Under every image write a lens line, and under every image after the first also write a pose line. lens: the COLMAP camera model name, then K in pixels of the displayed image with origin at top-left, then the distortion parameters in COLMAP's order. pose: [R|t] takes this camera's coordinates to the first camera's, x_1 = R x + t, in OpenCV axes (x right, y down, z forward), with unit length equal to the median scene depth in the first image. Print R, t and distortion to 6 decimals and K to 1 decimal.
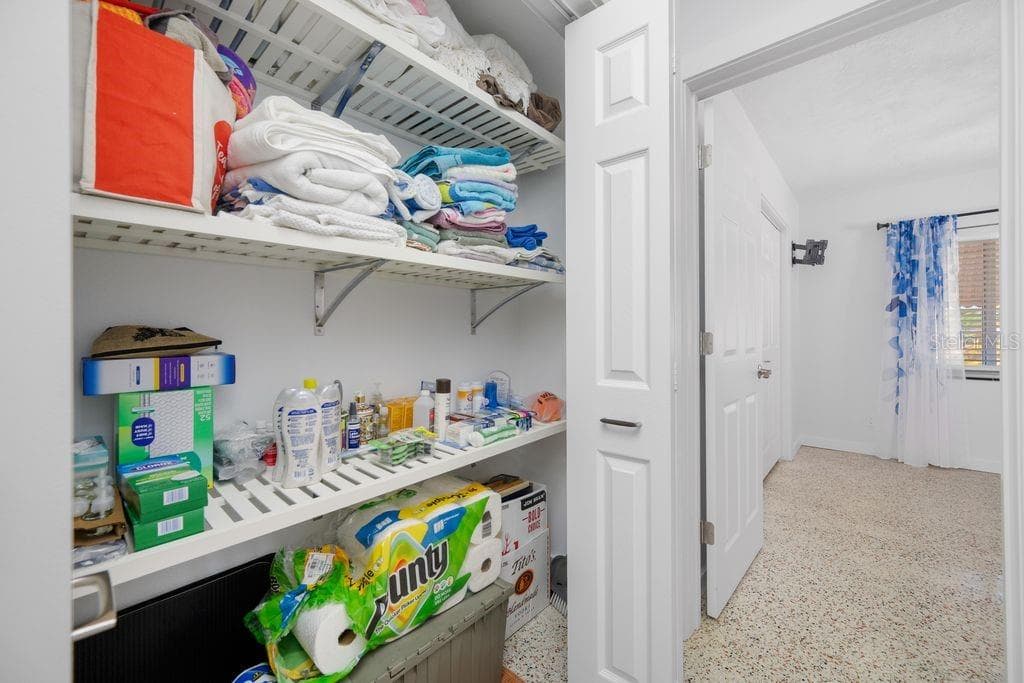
lens RADIAL K [[401.2, 0, 510.7], [0, 401.2, 326.9], [0, 0, 1]] dist [-0.002926, 0.000191]
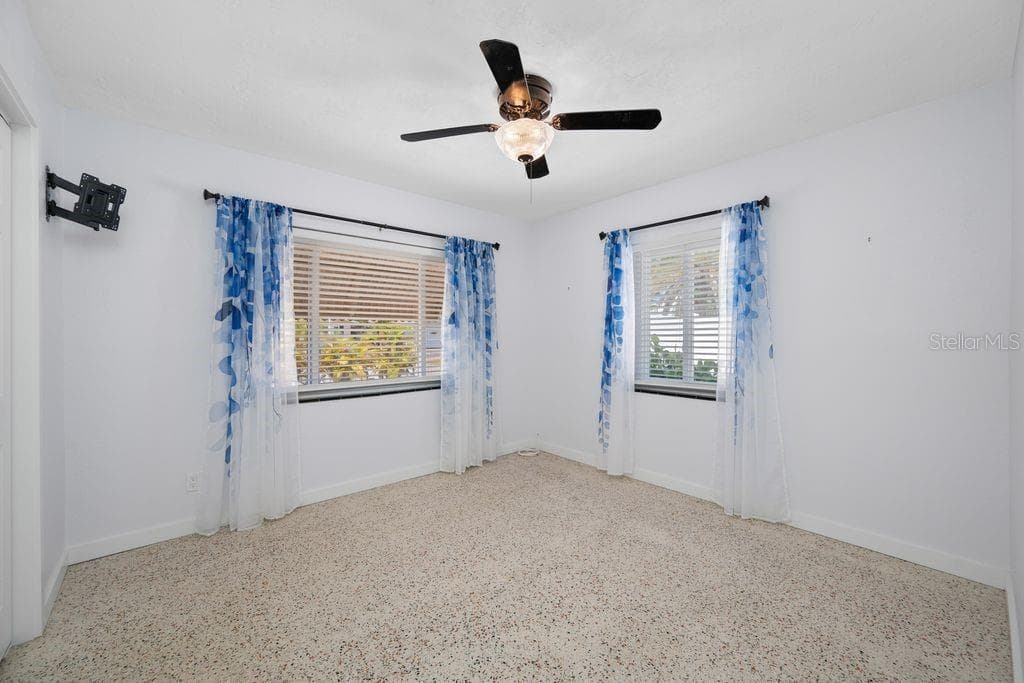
lens RADIAL K [[401.2, 0, 506.6], [0, 401.2, 340.6], [0, 0, 1]] dist [-0.002926, 0.000191]
pose [[0.123225, -0.004285, 0.992370, 0.321611], [-0.008335, 0.999951, 0.005353, -0.012017], [-0.992344, -0.008931, 0.123183, 0.427860]]
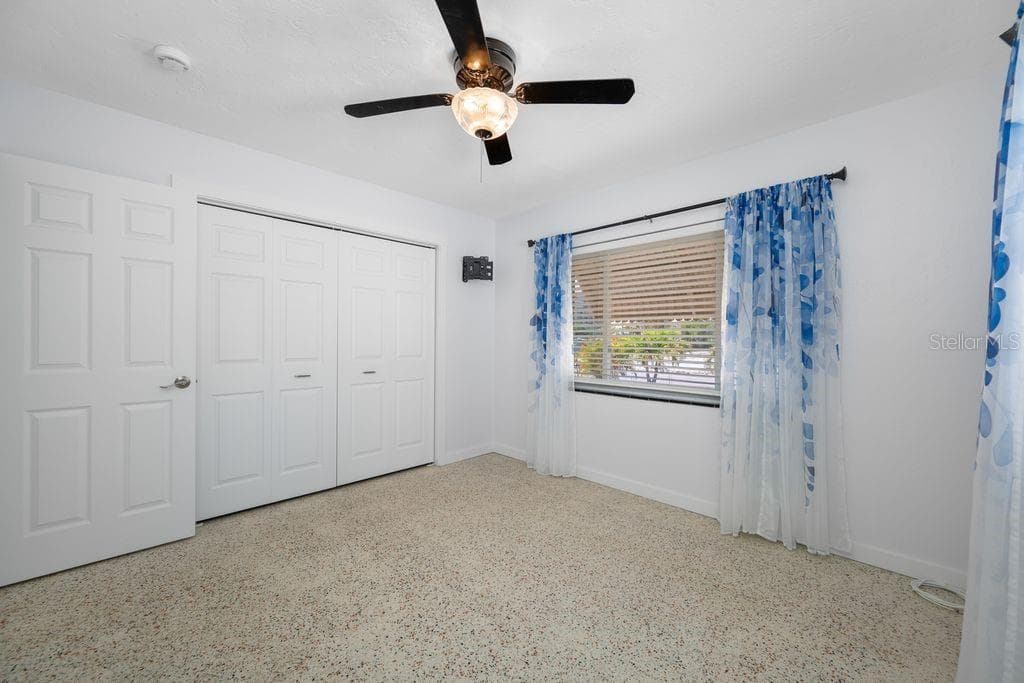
lens RADIAL K [[401.2, 0, 521.6], [0, 401.2, 343.0], [0, 0, 1]] dist [-0.002926, 0.000191]
pose [[0.999612, 0.011514, -0.025346, 0.969637], [-0.010903, 0.999650, 0.024116, -0.019093], [0.025615, -0.023830, 0.999388, -0.047320]]
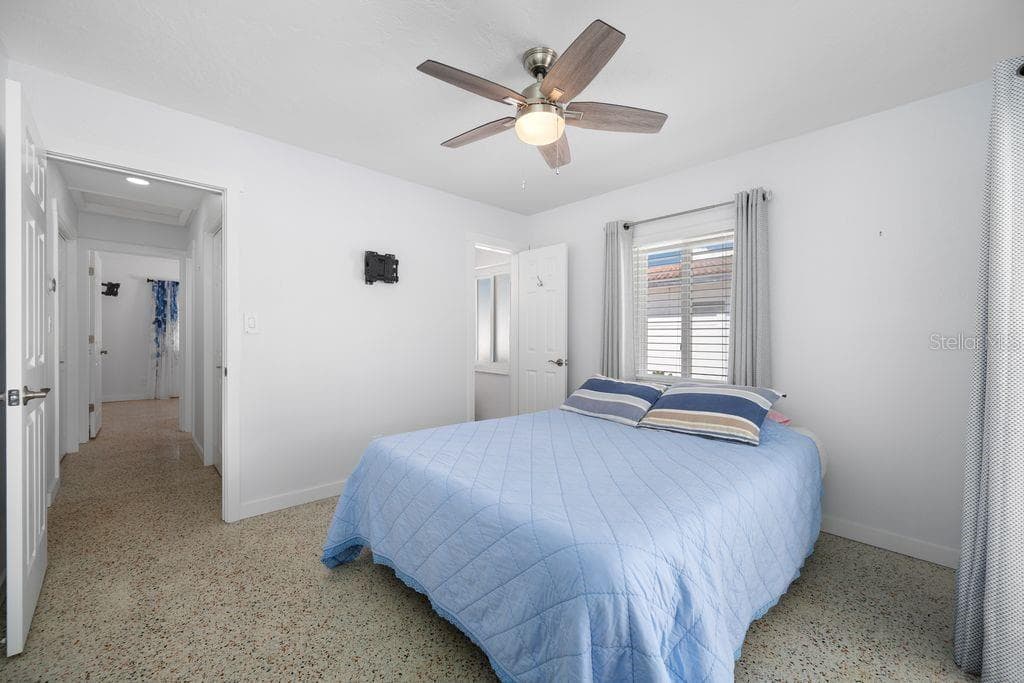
lens RADIAL K [[411.0, 0, 506.6], [0, 411.0, 340.3], [0, 0, 1]] dist [0.004122, 0.000193]
pose [[0.098459, -0.009914, 0.995092, -0.943994], [-0.015940, 0.999806, 0.011539, -0.012749], [-0.995013, -0.016998, 0.098282, -0.973738]]
